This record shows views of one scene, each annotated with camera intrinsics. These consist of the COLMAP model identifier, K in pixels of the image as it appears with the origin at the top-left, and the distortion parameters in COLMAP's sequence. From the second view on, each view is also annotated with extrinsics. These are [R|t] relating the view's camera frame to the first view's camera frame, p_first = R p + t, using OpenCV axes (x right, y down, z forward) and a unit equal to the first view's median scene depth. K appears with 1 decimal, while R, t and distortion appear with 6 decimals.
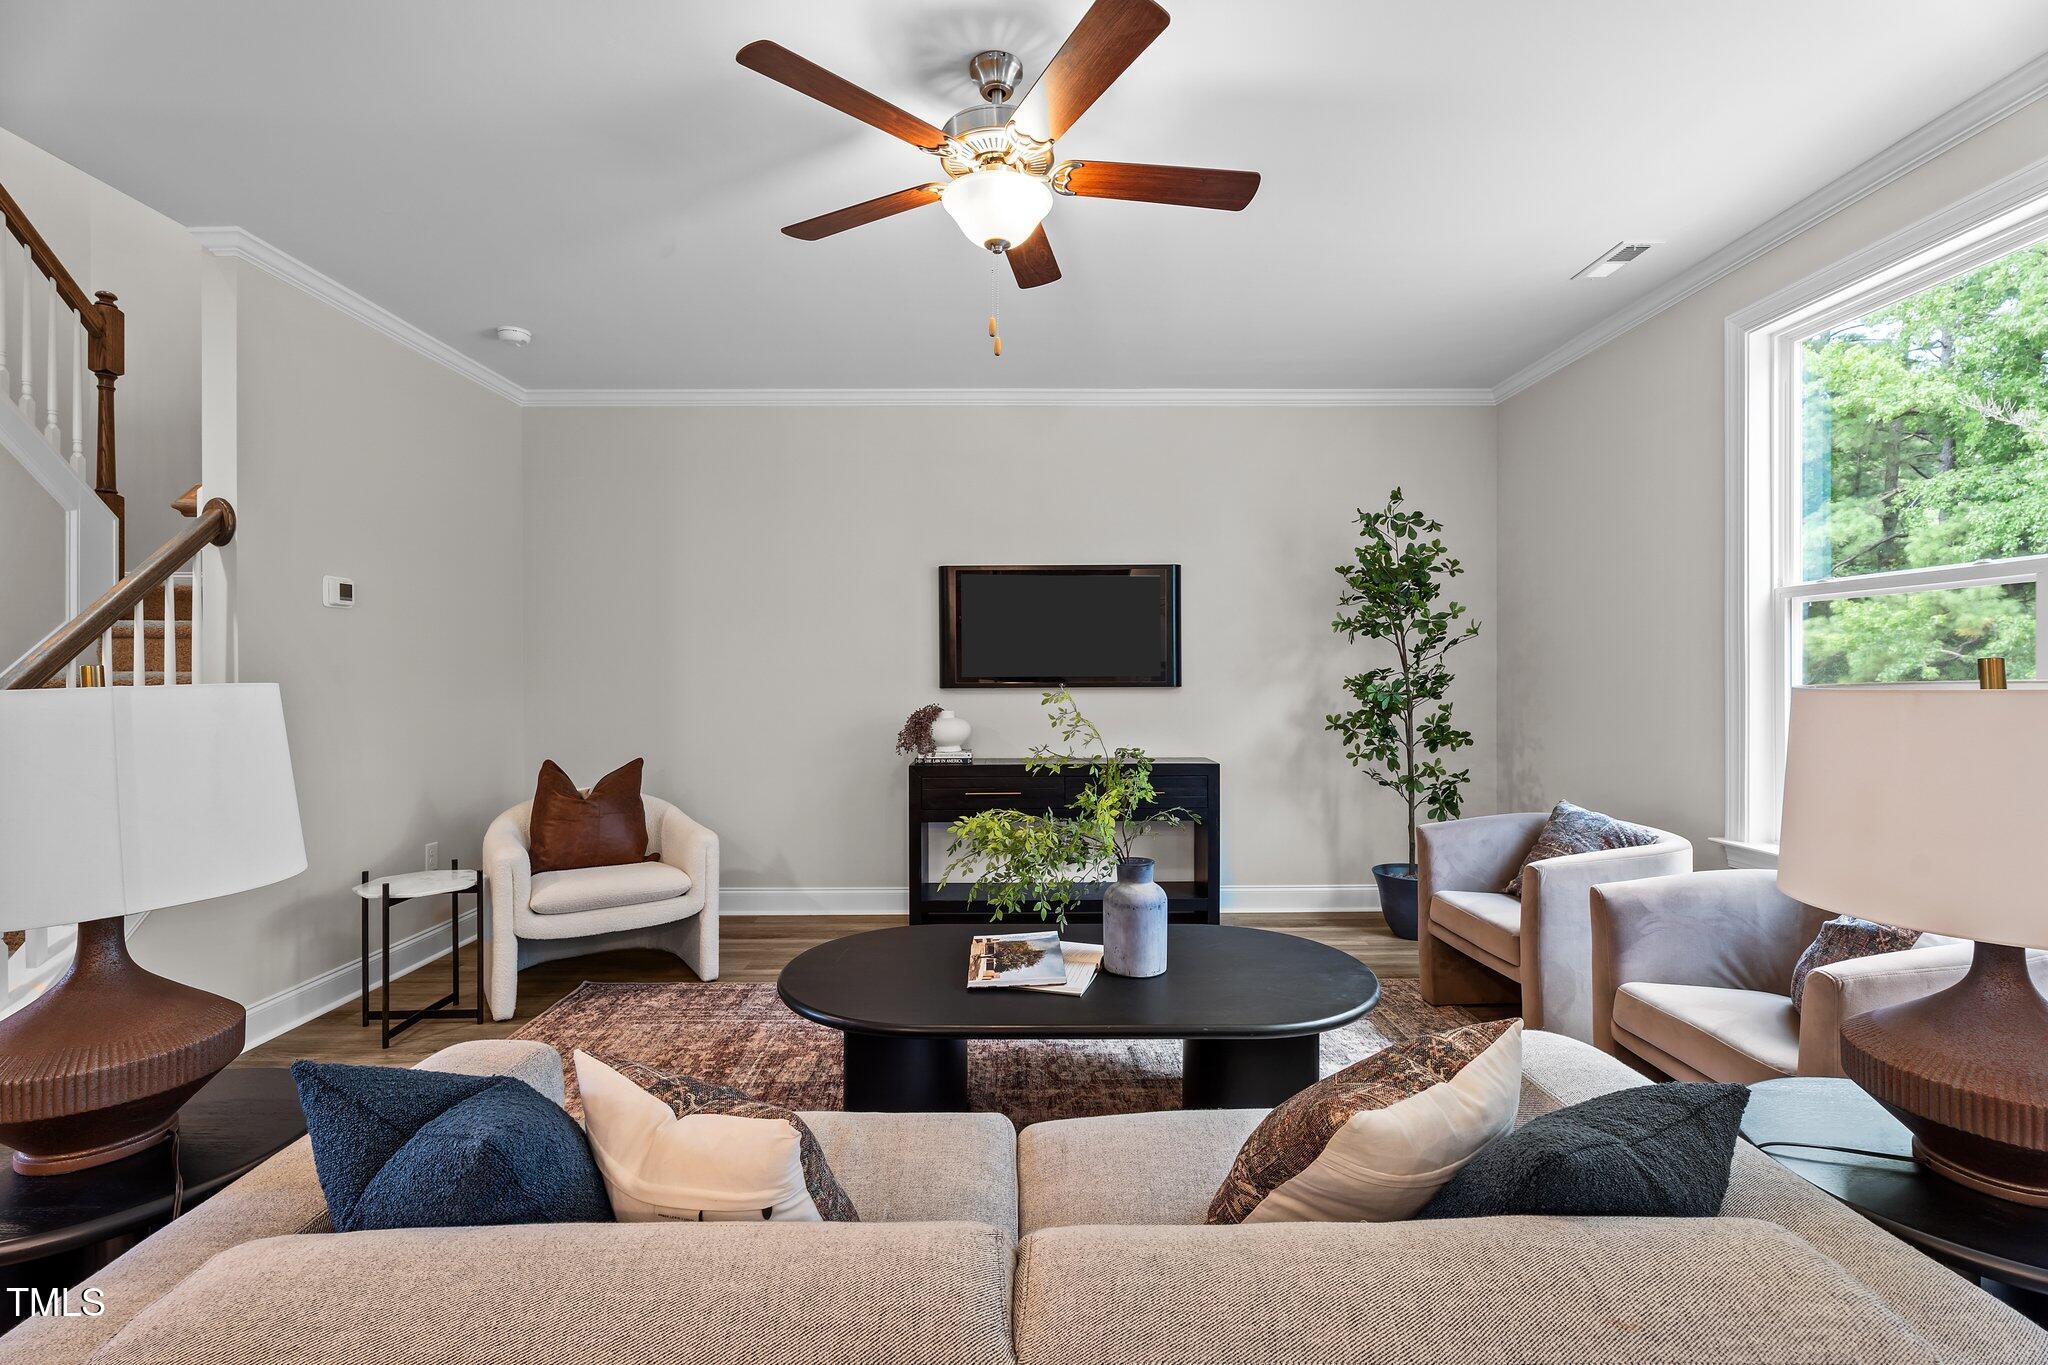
lens RADIAL K [[916.7, 0, 1020.9], [0, 916.7, 677.7], [0, 0, 1]] dist [0.001381, 0.000328]
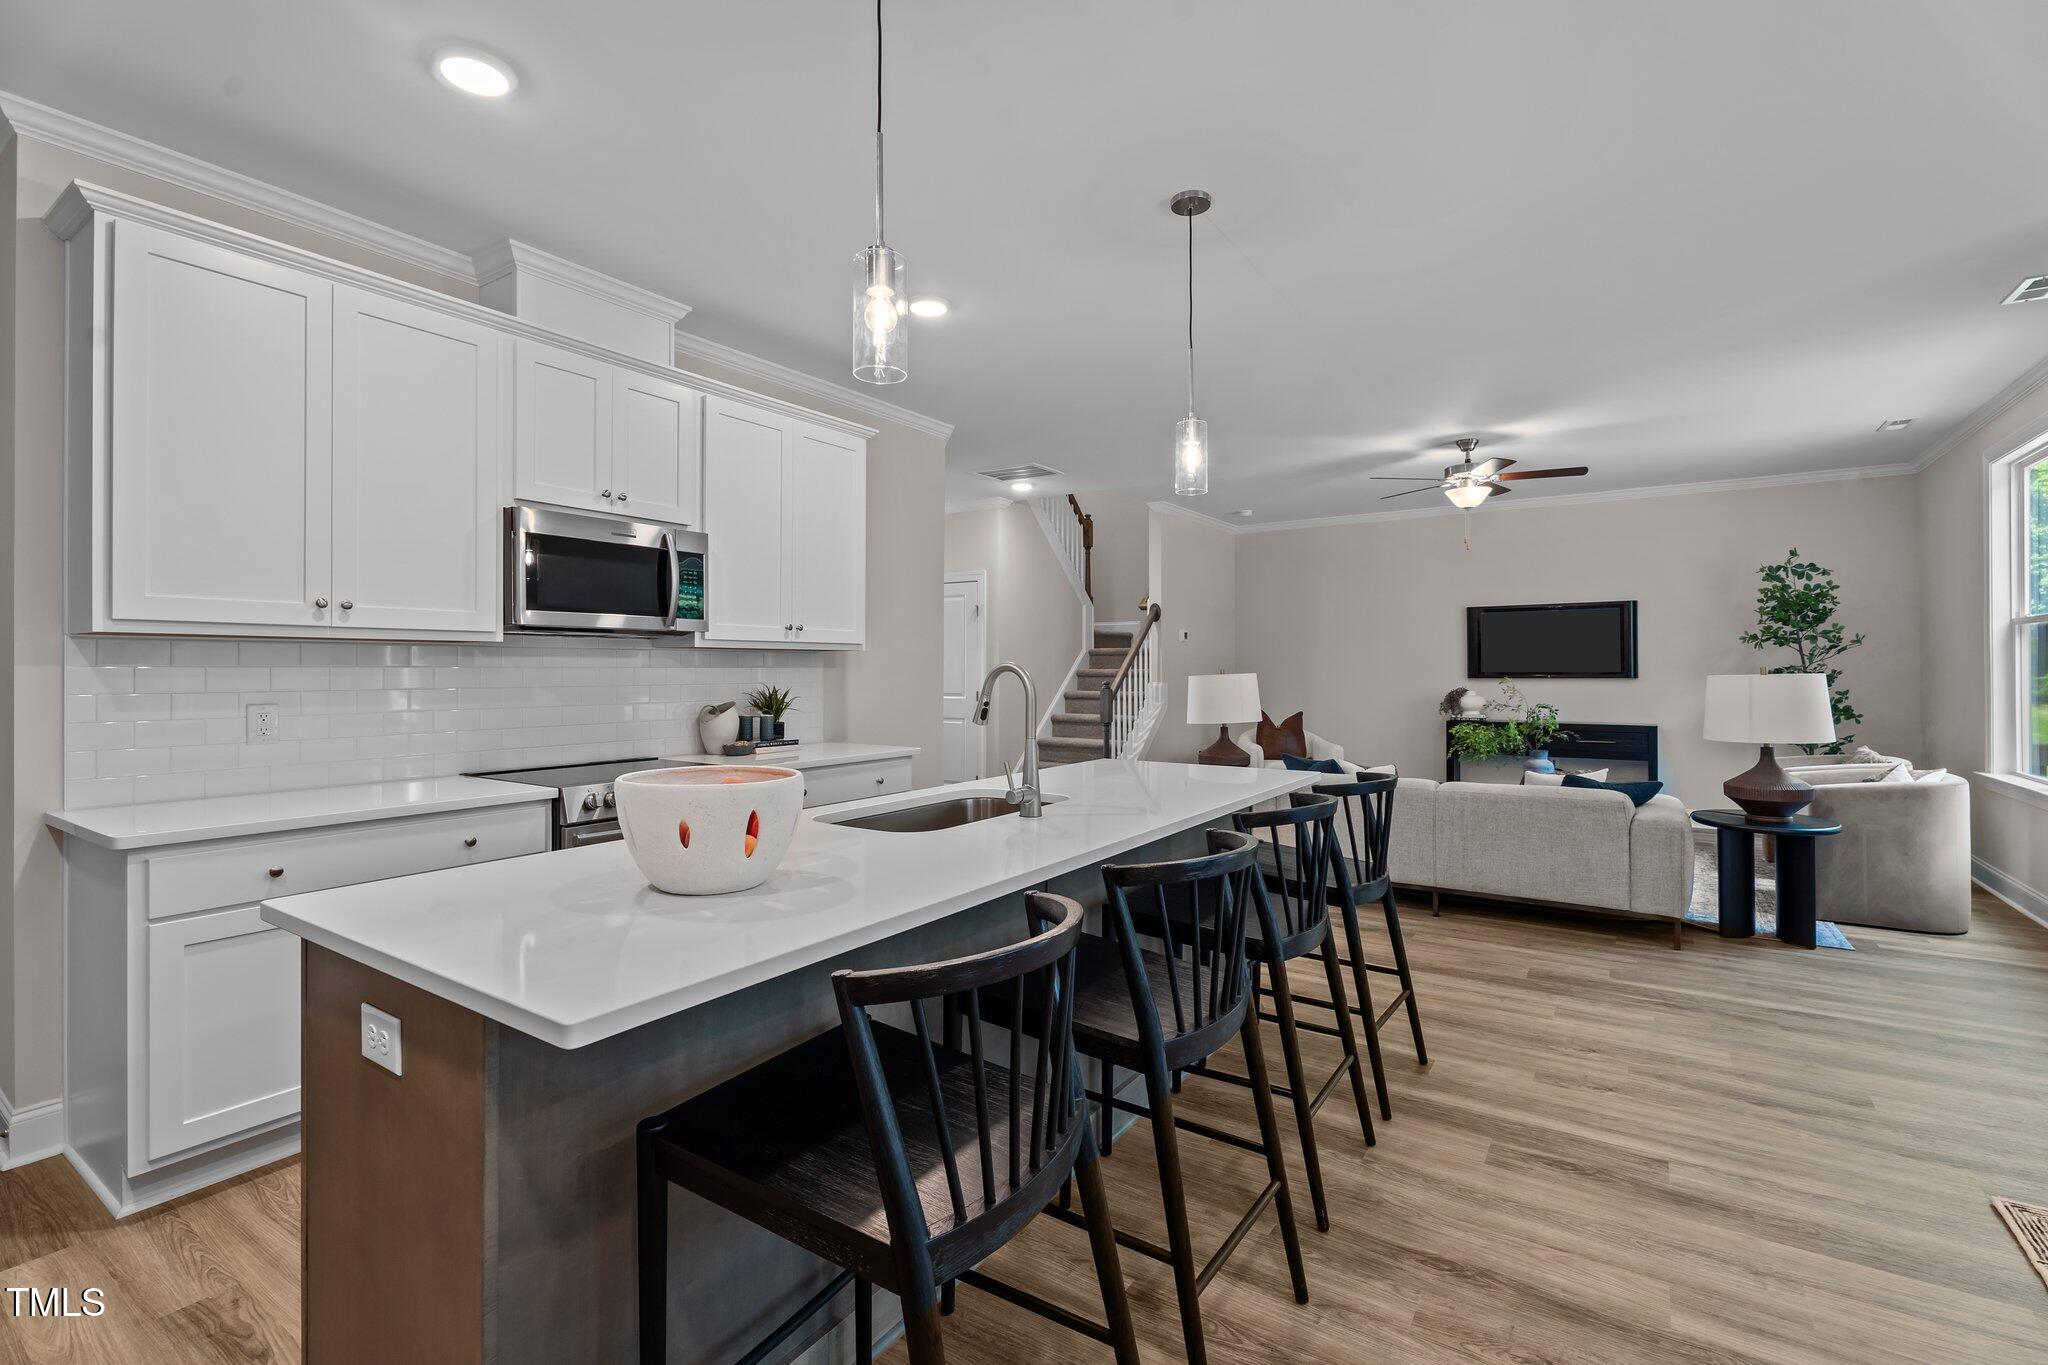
lens RADIAL K [[916.7, 0, 1027.9], [0, 916.7, 670.6], [0, 0, 1]] dist [0.001381, 0.000328]
pose [[0.833280, 0.000674, -0.552850, 0.192880], [-0.001127, 0.999999, -0.000480, -0.001253], [0.552849, 0.001023, 0.833281, -0.979916]]
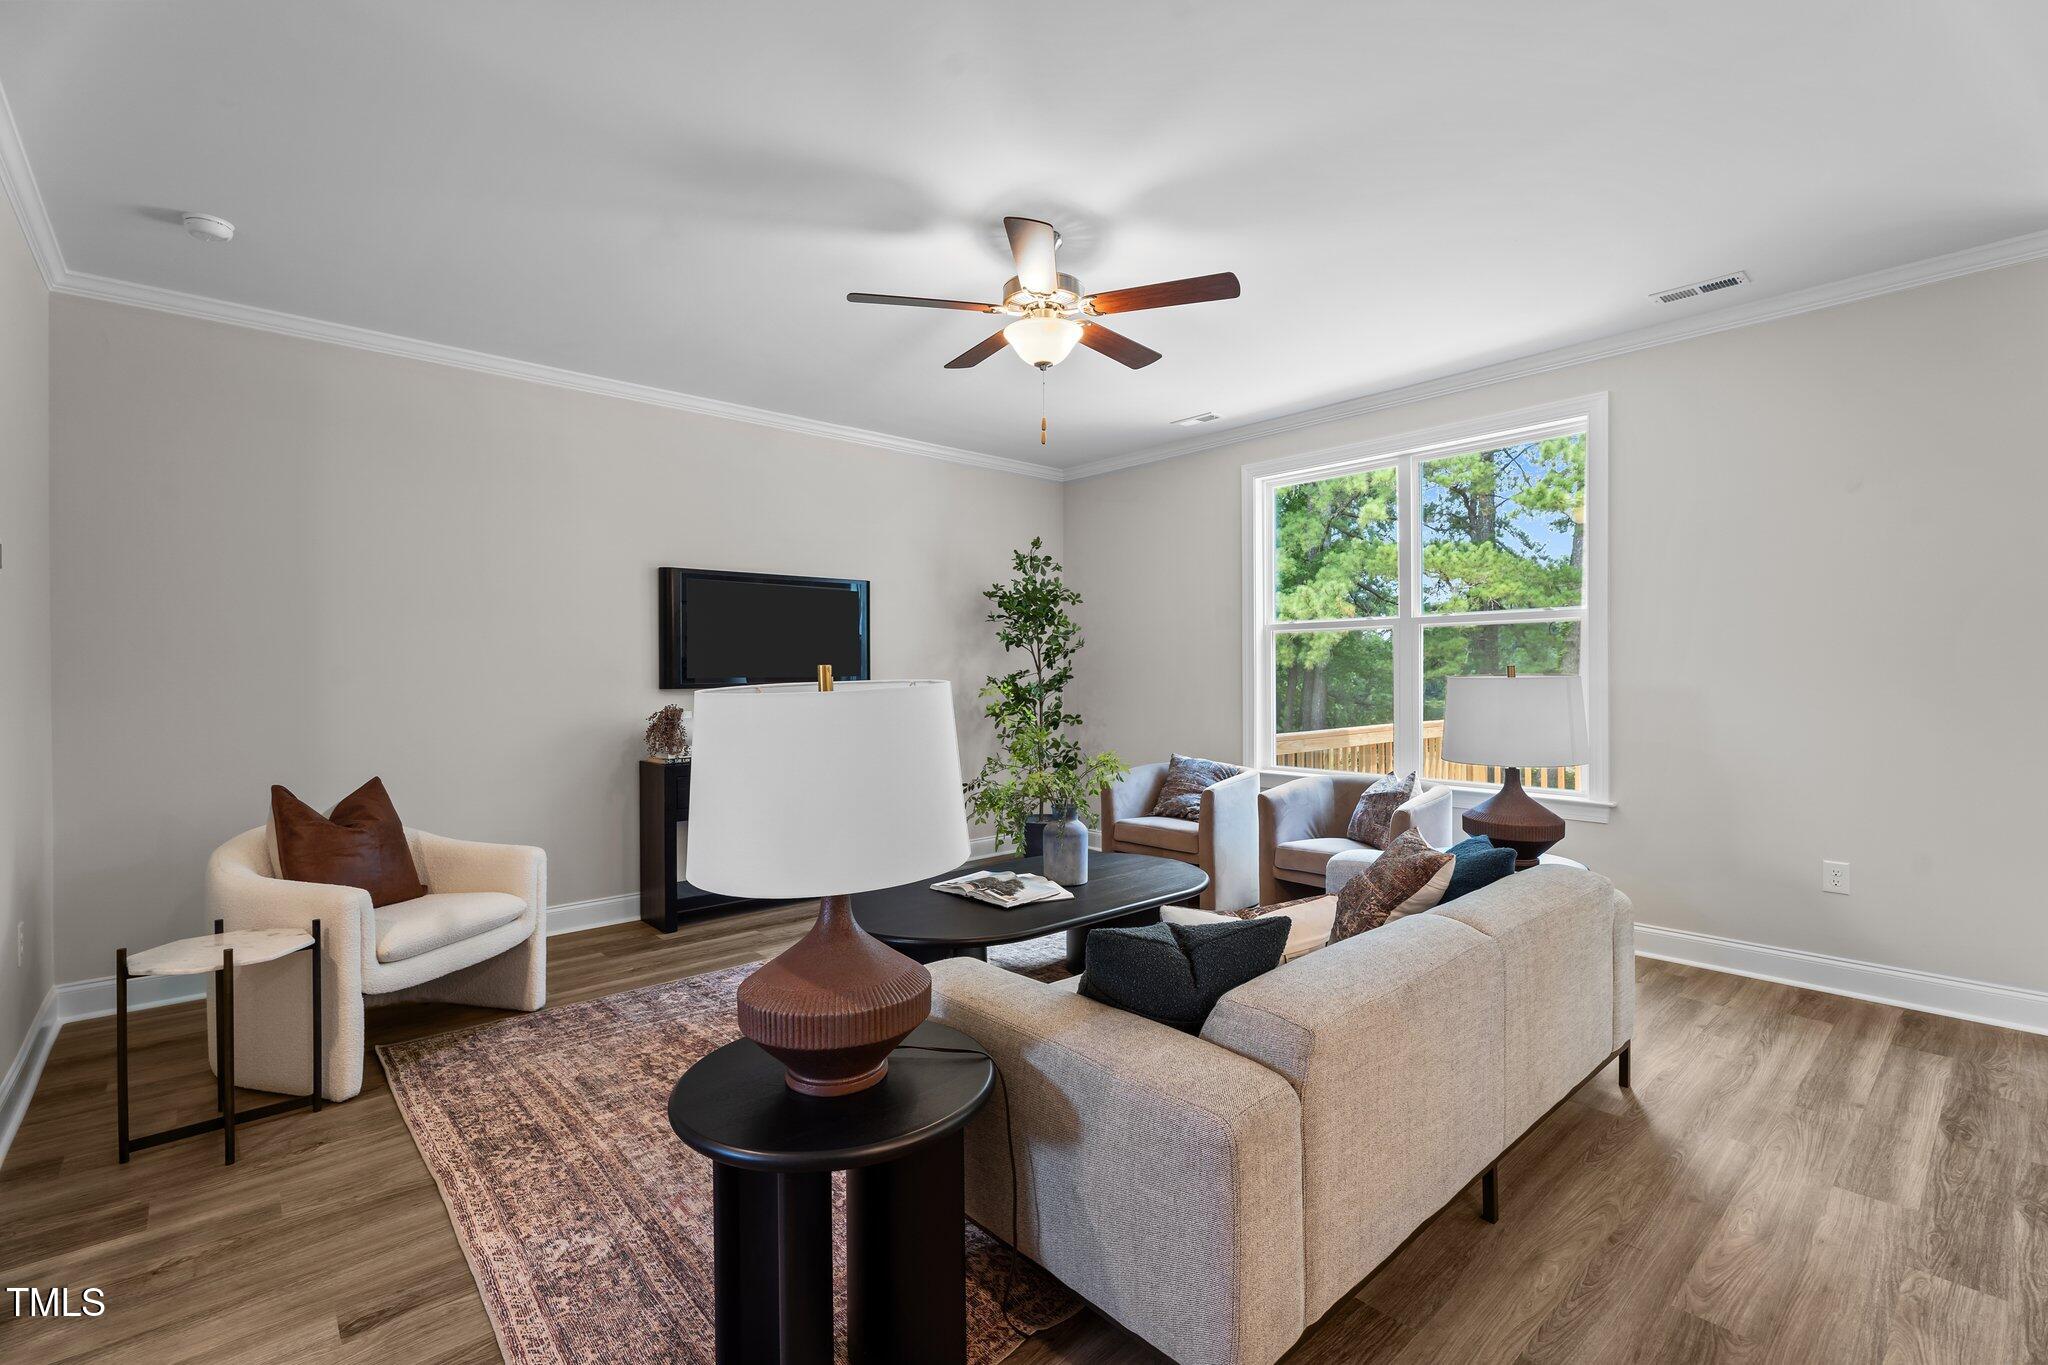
lens RADIAL K [[916.7, 0, 1038.7], [0, 916.7, 681.3], [0, 0, 1]] dist [0.001381, 0.000328]
pose [[0.743923, -0.007206, 0.668226, -0.501305], [0.005967, 0.999974, 0.004140, 0.001152], [-0.668238, 0.000908, 0.743947, -0.015355]]
